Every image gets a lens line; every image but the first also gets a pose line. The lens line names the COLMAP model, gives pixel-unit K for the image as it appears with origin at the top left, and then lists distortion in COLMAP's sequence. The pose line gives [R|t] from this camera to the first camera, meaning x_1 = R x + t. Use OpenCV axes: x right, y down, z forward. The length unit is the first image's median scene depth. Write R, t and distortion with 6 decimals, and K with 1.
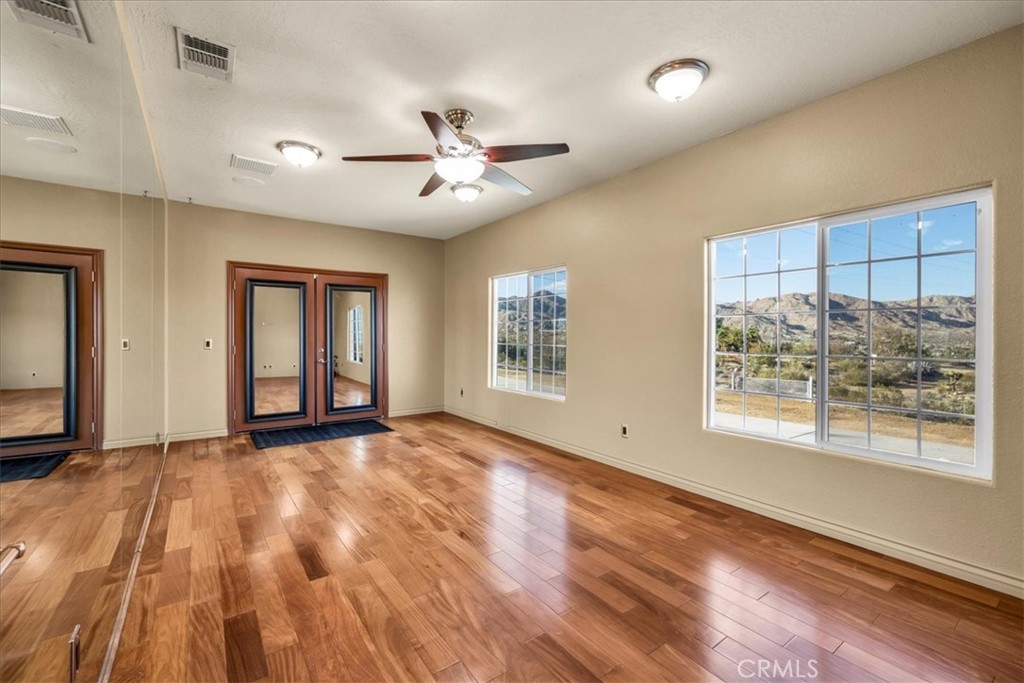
lens RADIAL K [[431.7, 0, 509.1], [0, 431.7, 336.6], [0, 0, 1]] dist [0.000117, 0.000328]
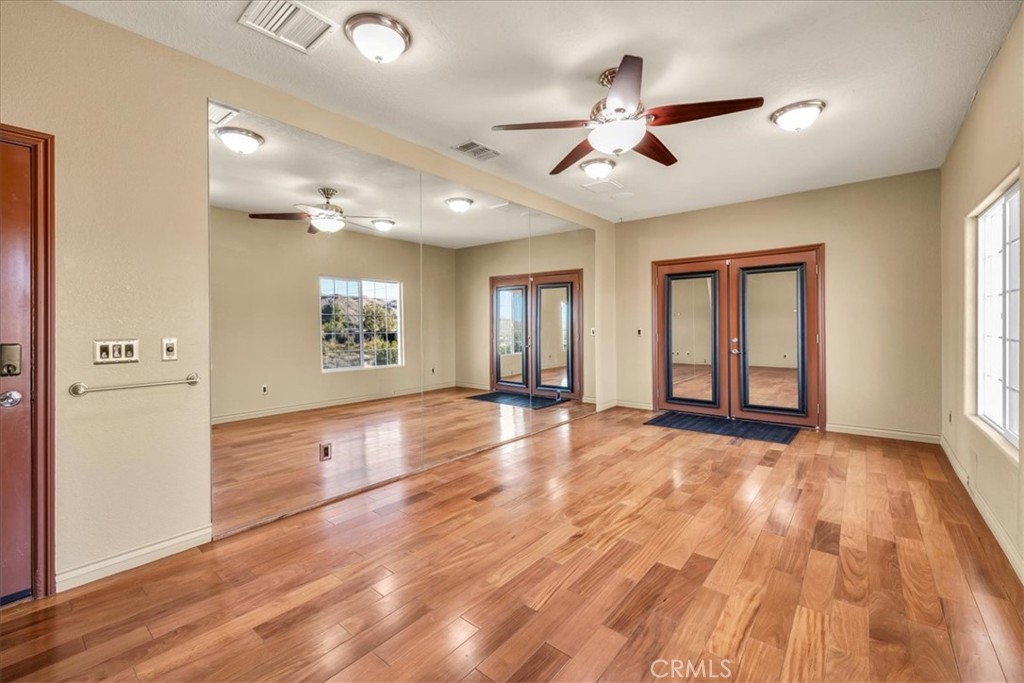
lens RADIAL K [[431.7, 0, 502.3], [0, 431.7, 333.2], [0, 0, 1]] dist [0.000117, 0.000328]
pose [[0.243965, 0.010755, -0.969724, 0.427897], [0.003941, 0.999919, 0.012081, 0.003949], [0.969776, -0.006769, 0.243903, 0.351265]]
